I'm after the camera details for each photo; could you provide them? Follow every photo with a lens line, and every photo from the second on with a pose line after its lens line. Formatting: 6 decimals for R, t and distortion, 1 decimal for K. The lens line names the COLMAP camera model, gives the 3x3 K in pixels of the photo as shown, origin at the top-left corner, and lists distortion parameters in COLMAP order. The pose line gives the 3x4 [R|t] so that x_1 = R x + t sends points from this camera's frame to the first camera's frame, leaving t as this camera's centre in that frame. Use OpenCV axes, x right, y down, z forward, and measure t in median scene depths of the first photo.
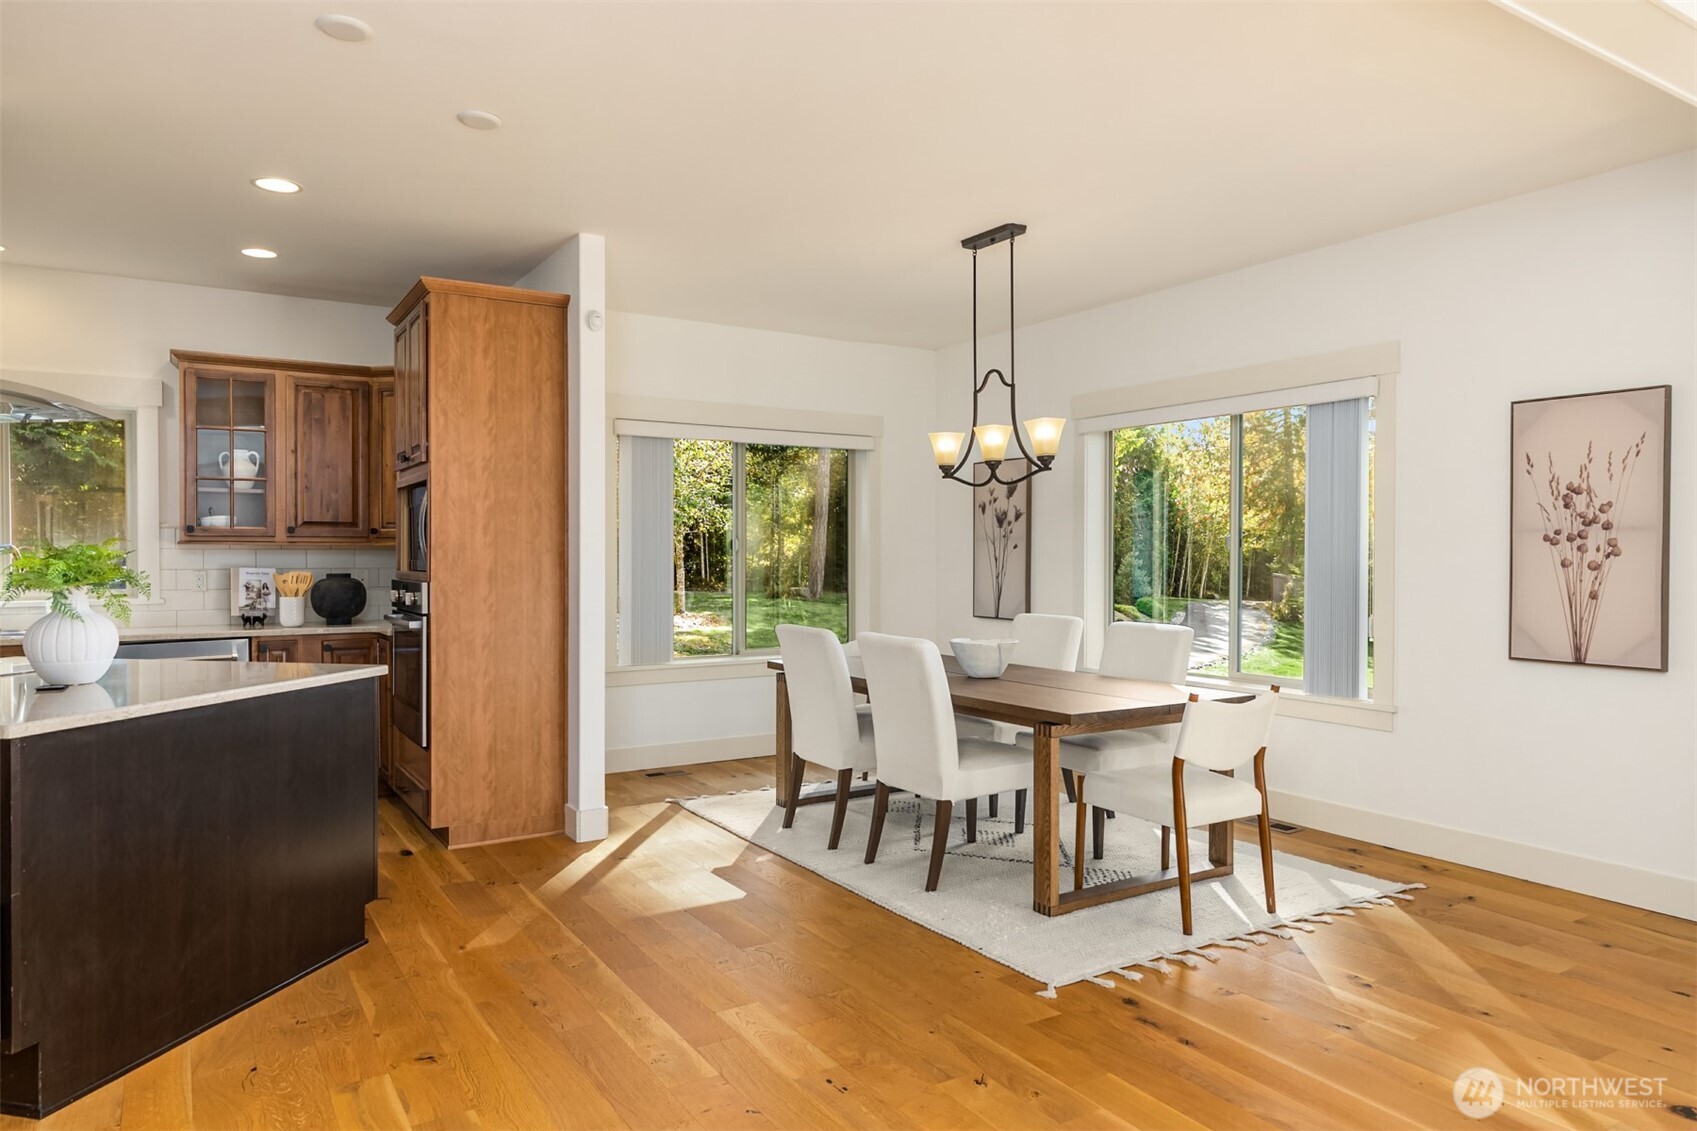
lens RADIAL K [[1062.6, 0, 820.1], [0, 1062.6, 560.6], [0, 0, 1]] dist [-0.002130, 0.000634]
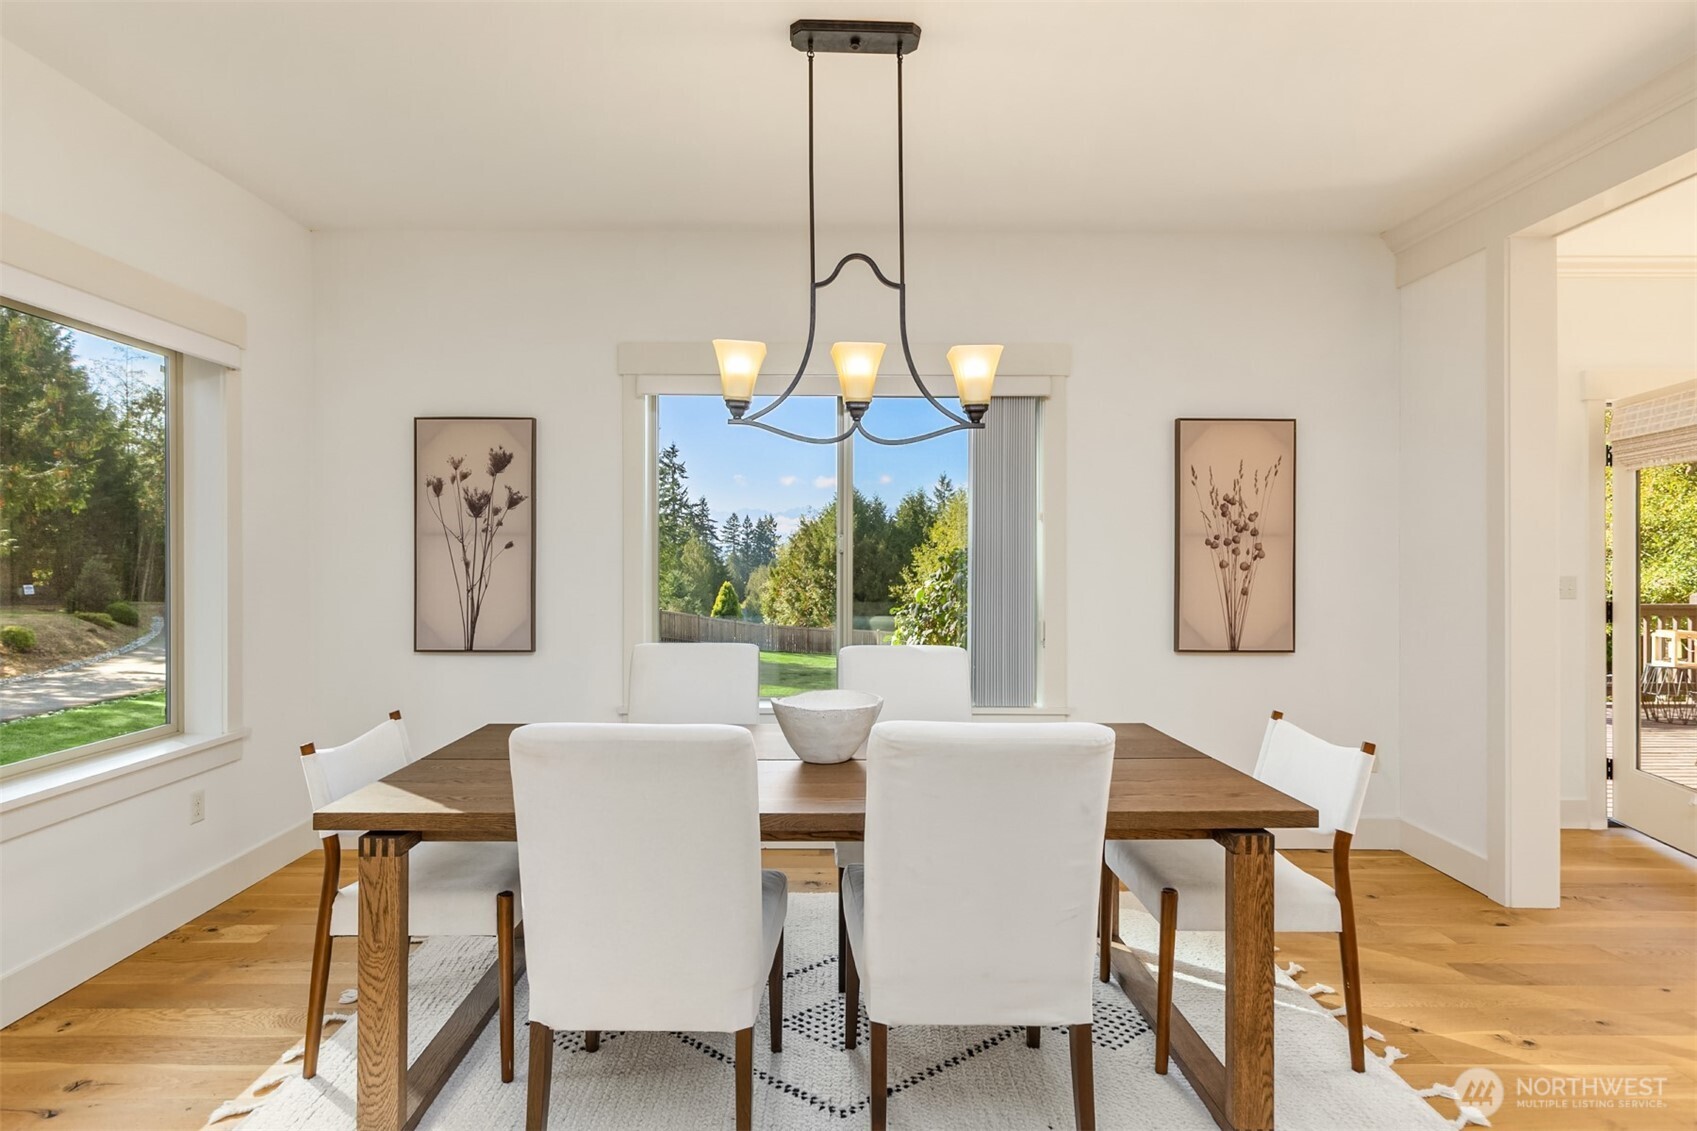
lens RADIAL K [[858.2, 0, 831.2], [0, 858.2, 556.9], [0, 0, 1]] dist [0.004133, -0.000127]
pose [[0.514052, 0.001211, 0.857758, -0.270687], [0.004641, 0.999980, -0.004193, -0.003202], [-0.857747, 0.006136, 0.514036, 0.763786]]
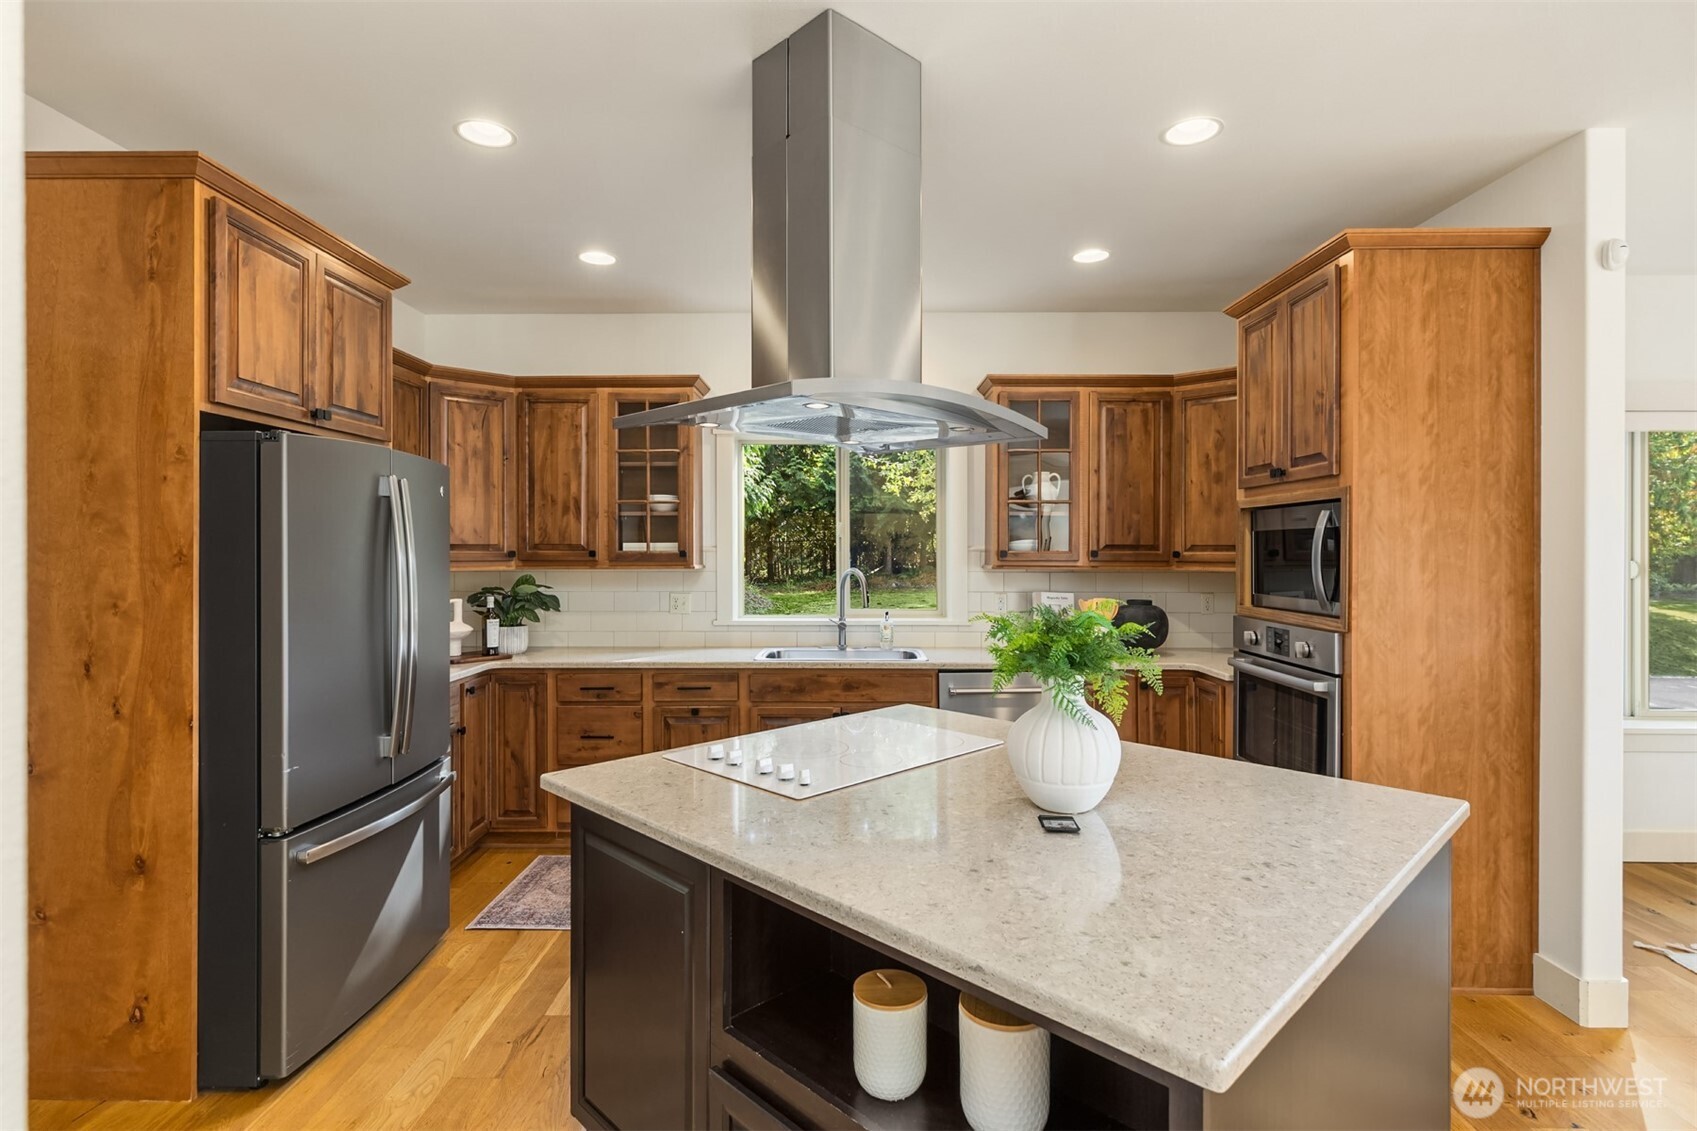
lens RADIAL K [[858.2, 0, 844.8], [0, 858.2, 551.1], [0, 0, 1]] dist [0.004133, -0.000127]
pose [[0.843553, 0.003266, -0.537035, -0.328177], [-0.005905, 0.999977, -0.003194, -0.033170], [0.537013, 0.005865, 0.843554, 0.279151]]
